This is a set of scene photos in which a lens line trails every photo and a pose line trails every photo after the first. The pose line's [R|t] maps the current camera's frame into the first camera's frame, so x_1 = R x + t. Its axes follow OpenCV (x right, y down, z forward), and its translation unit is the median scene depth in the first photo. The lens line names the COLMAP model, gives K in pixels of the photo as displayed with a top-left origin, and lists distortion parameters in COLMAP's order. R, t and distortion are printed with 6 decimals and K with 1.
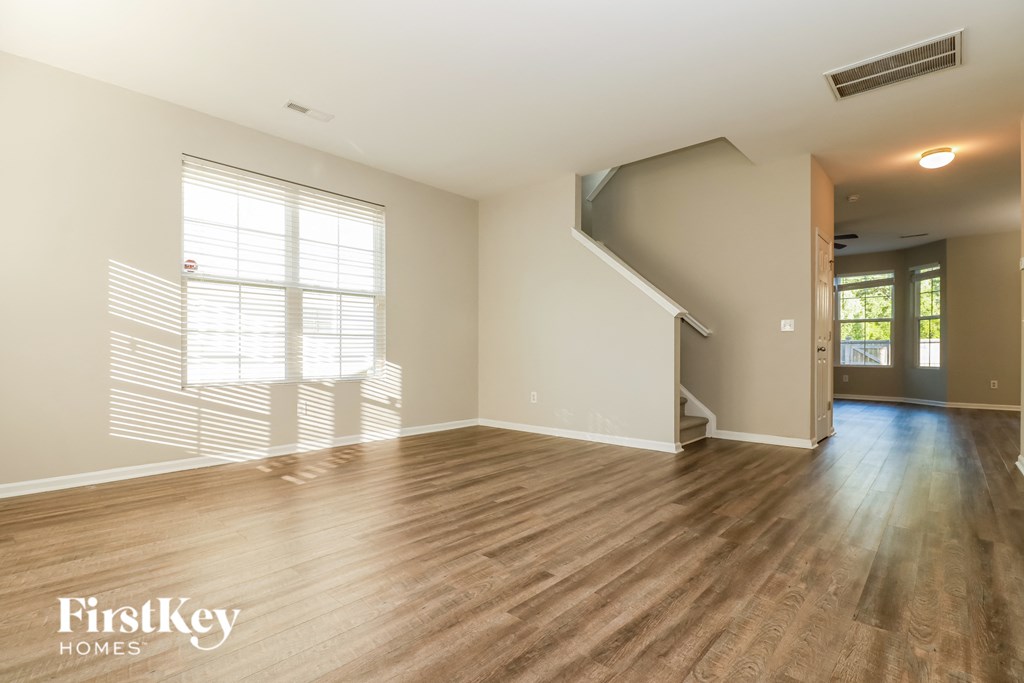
lens RADIAL K [[493.5, 0, 514.3], [0, 493.5, 350.9], [0, 0, 1]] dist [0.006329, -0.000498]
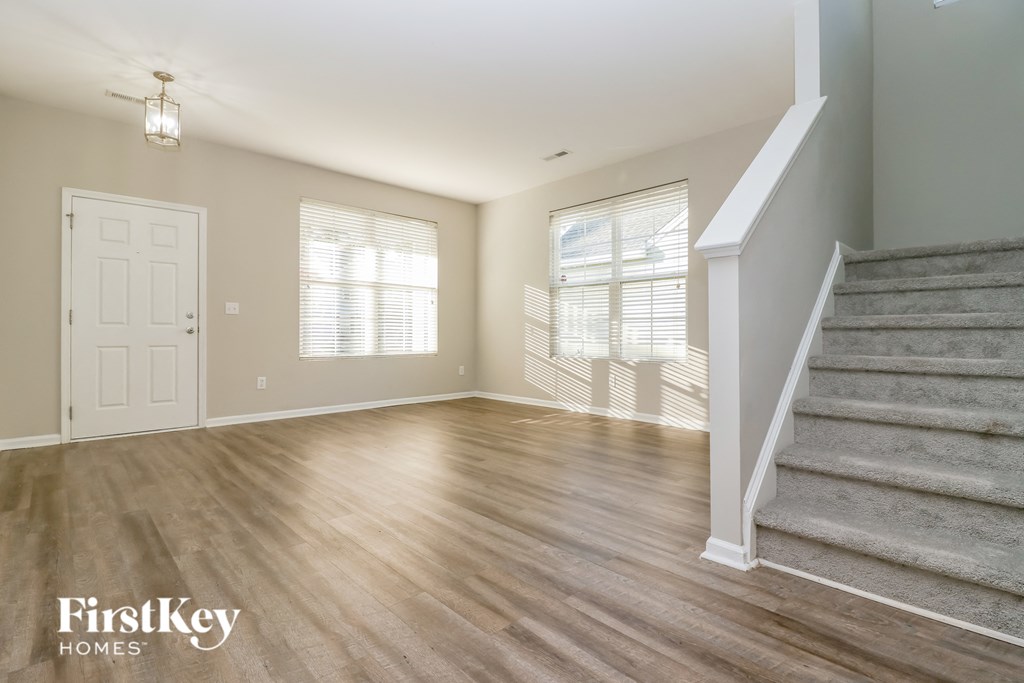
lens RADIAL K [[493.5, 0, 508.9], [0, 493.5, 333.5], [0, 0, 1]] dist [0.006329, -0.000498]
pose [[-0.102486, -0.002665, -0.994731, 0.813515], [-0.002038, 0.999995, -0.002469, 0.002839], [0.994732, 0.001774, -0.102491, 0.884502]]
